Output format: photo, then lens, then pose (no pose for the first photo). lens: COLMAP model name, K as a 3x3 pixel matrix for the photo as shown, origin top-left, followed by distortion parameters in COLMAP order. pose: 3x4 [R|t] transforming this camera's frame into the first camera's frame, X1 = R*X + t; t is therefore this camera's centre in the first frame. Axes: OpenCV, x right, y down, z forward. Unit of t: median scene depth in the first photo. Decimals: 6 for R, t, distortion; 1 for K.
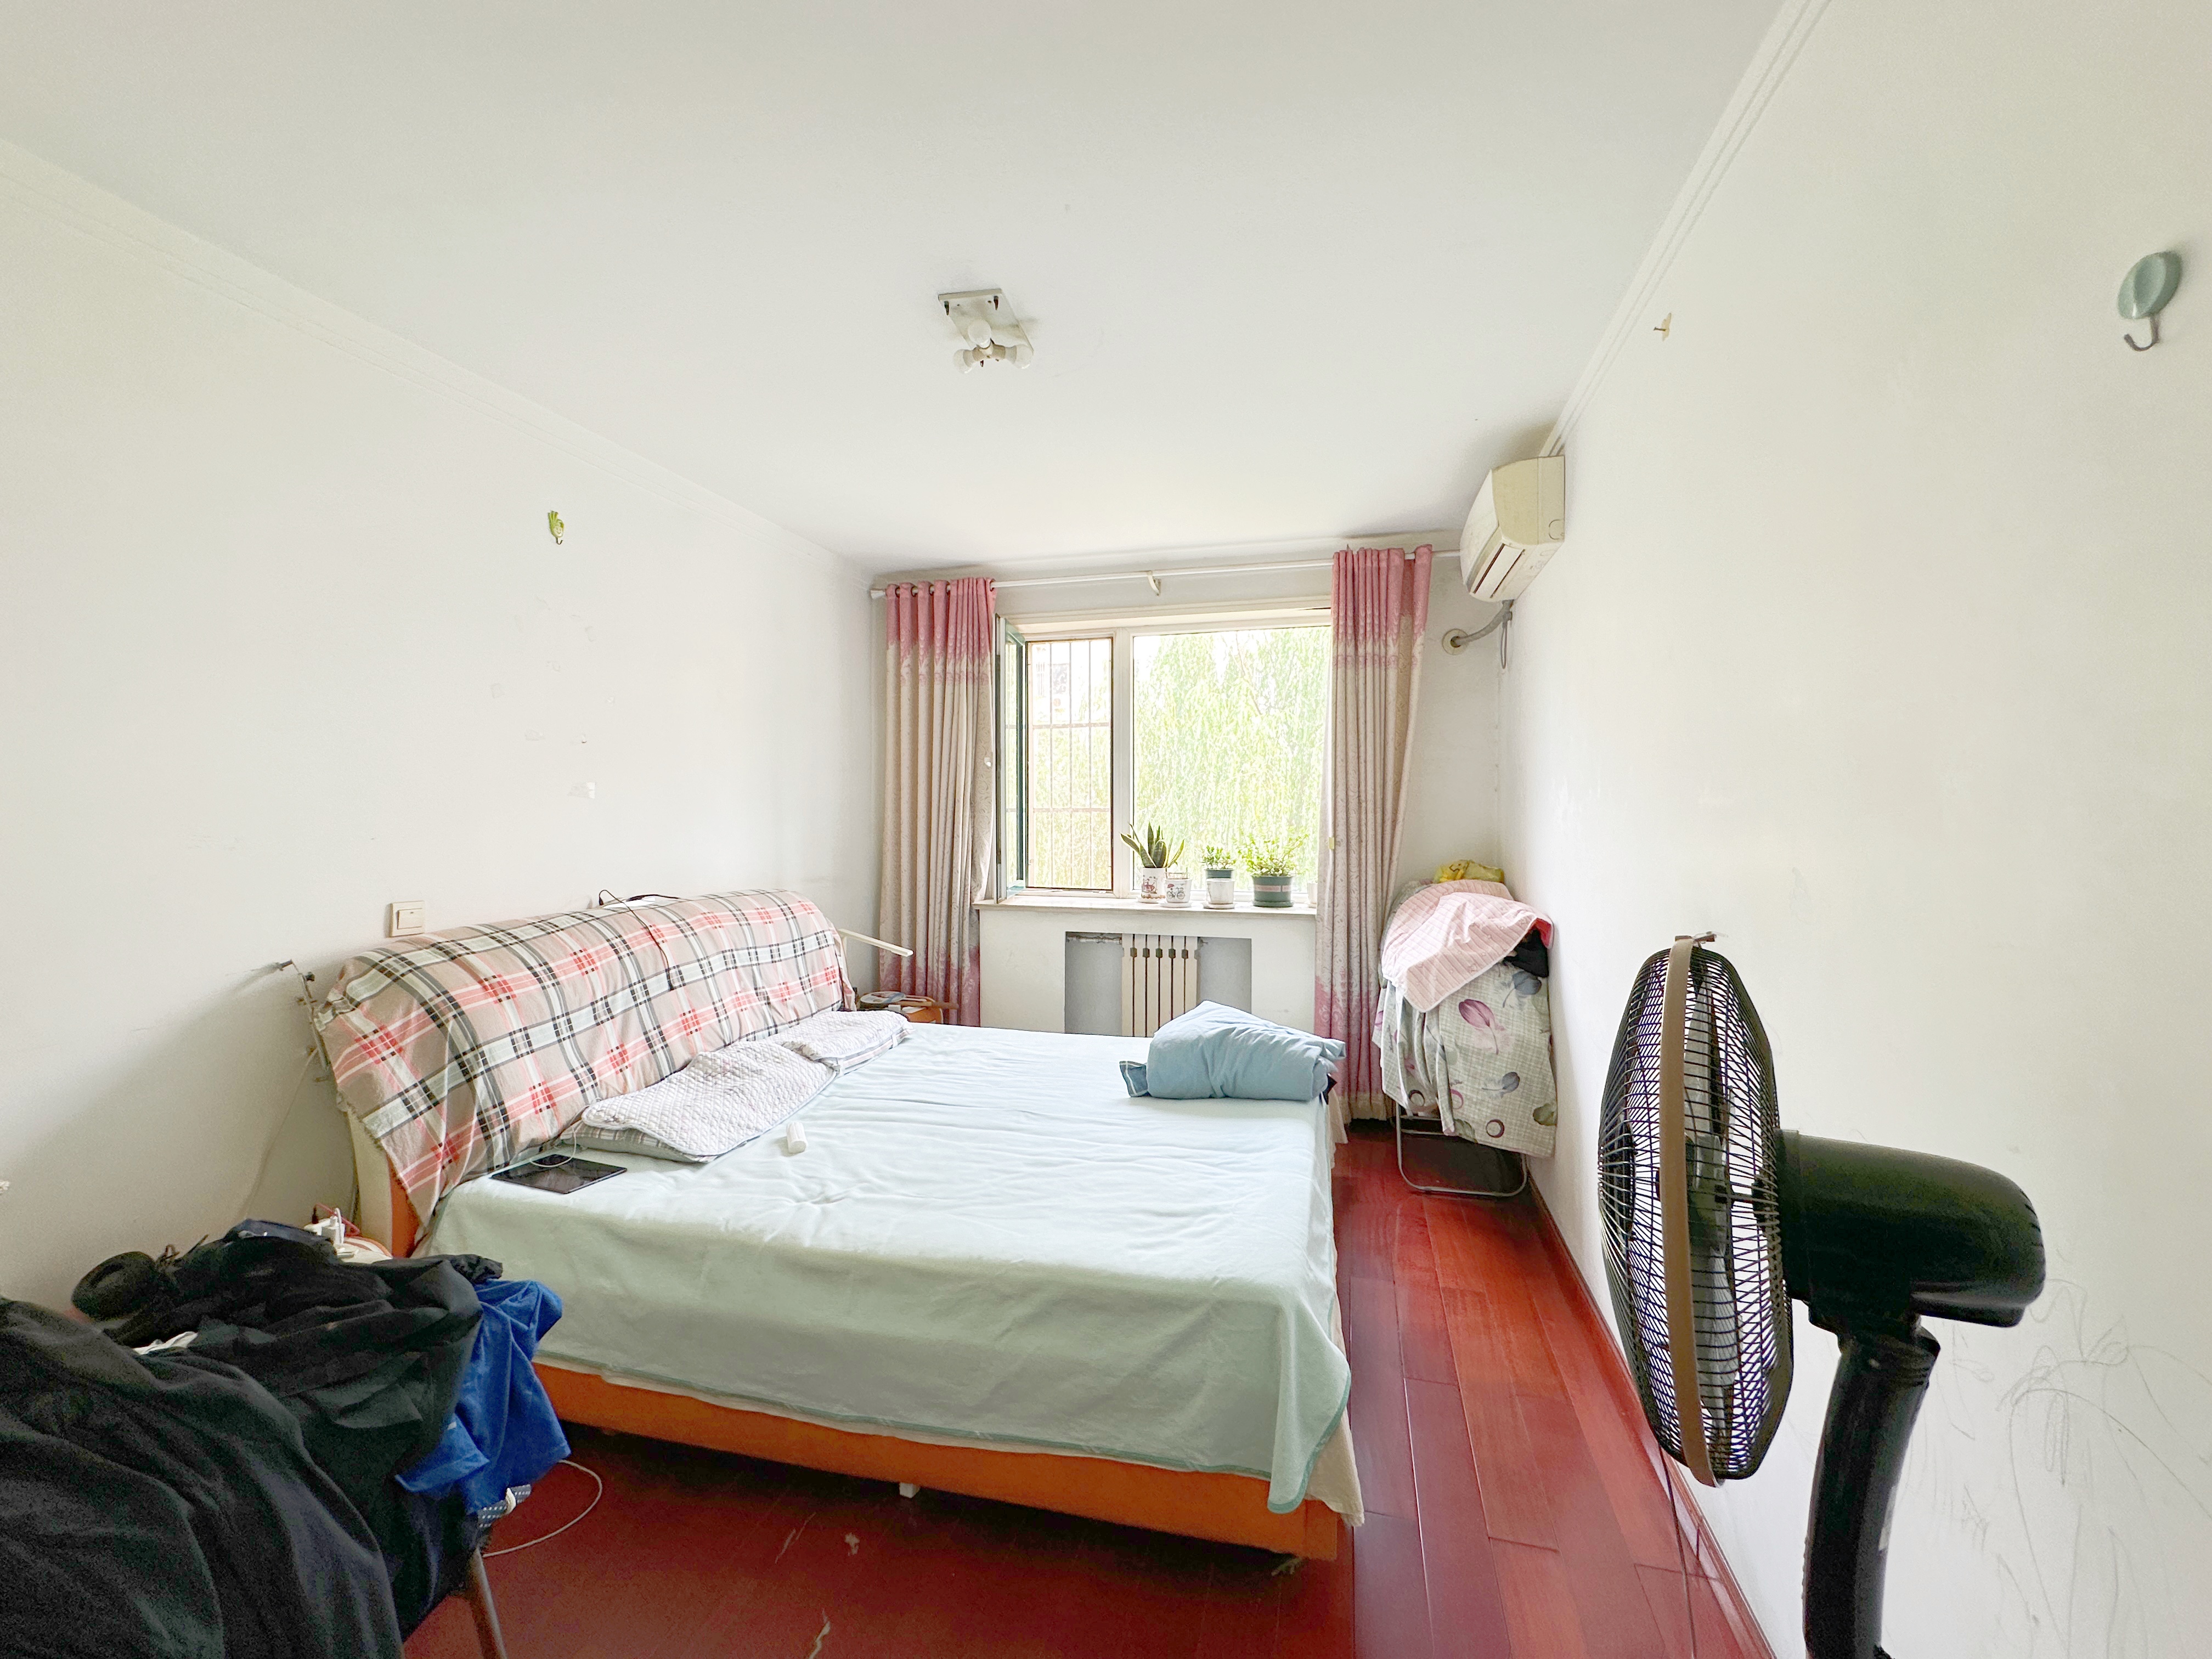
lens RADIAL K [[887.3, 0, 1109.2], [0, 887.3, 822.3], [0, 0, 1]] dist [0.000164, 0.000002]
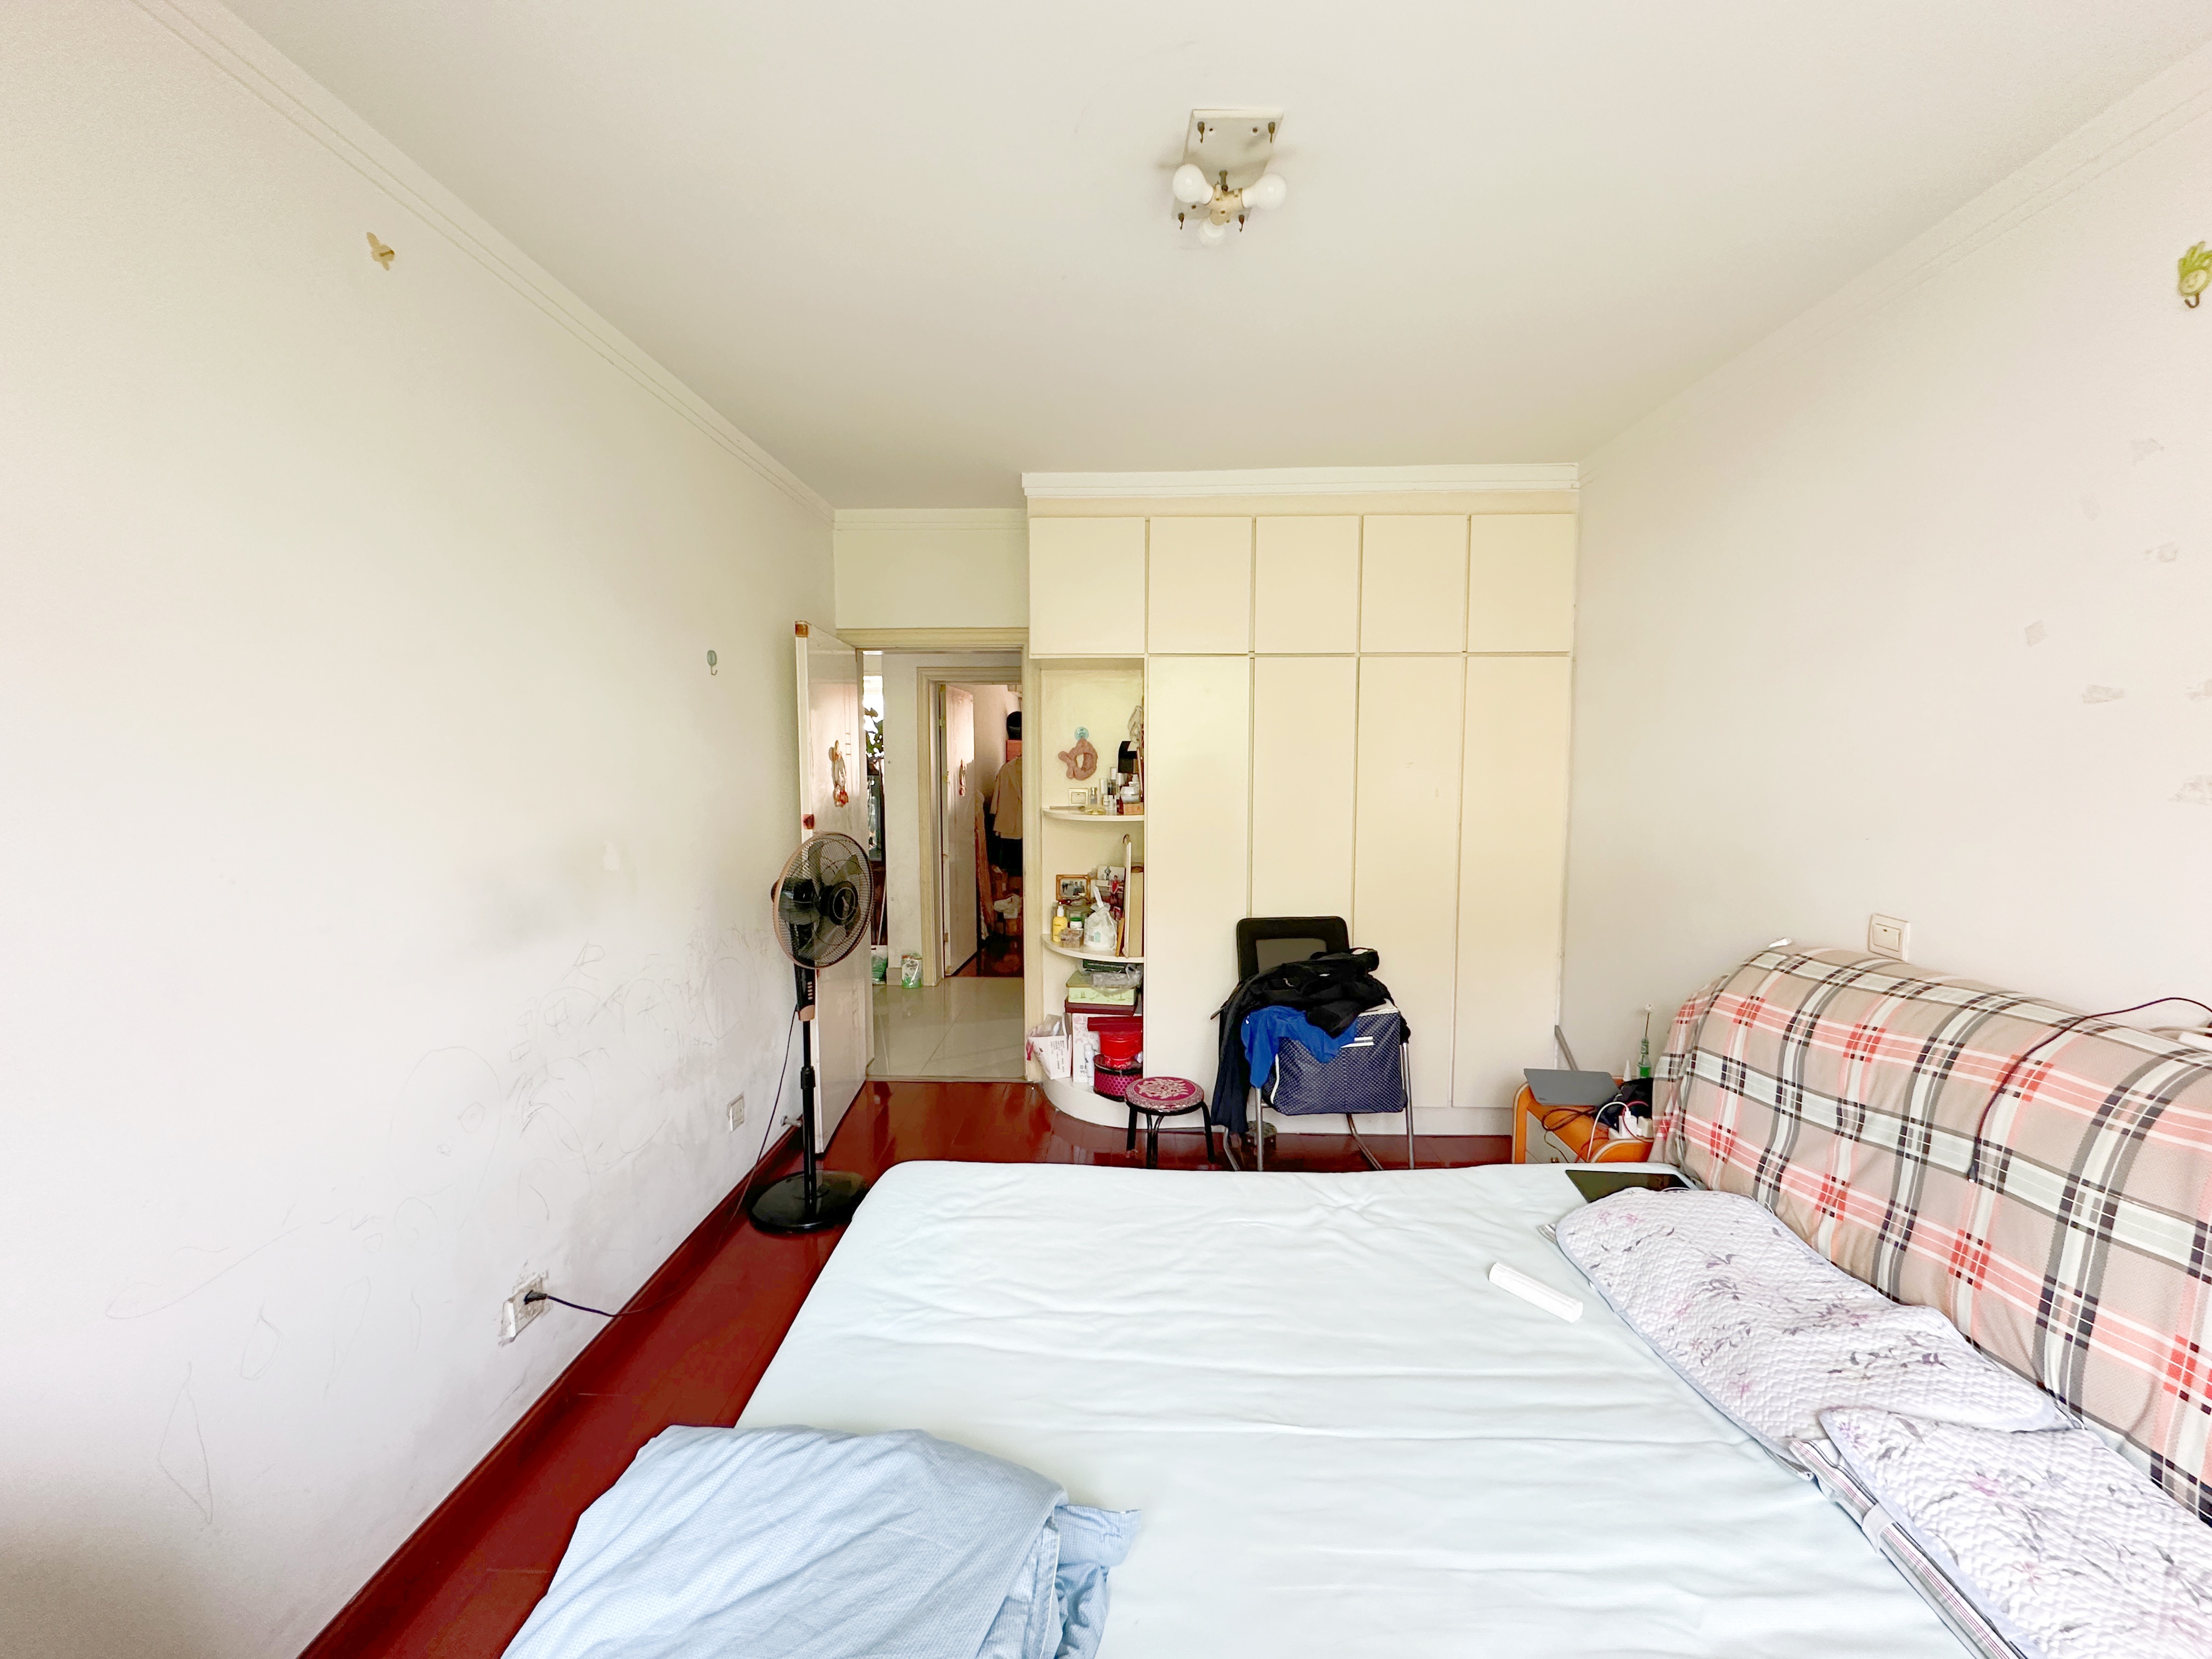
lens RADIAL K [[887.3, 0, 1106.3], [0, 887.3, 827.9], [0, 0, 1]] dist [0.000164, 0.000002]
pose [[-0.975385, 0.032164, -0.218150, 0.109597], [0.012444, 0.995757, 0.091178, -0.072712], [0.220157, 0.086219, -0.971647, 1.499065]]
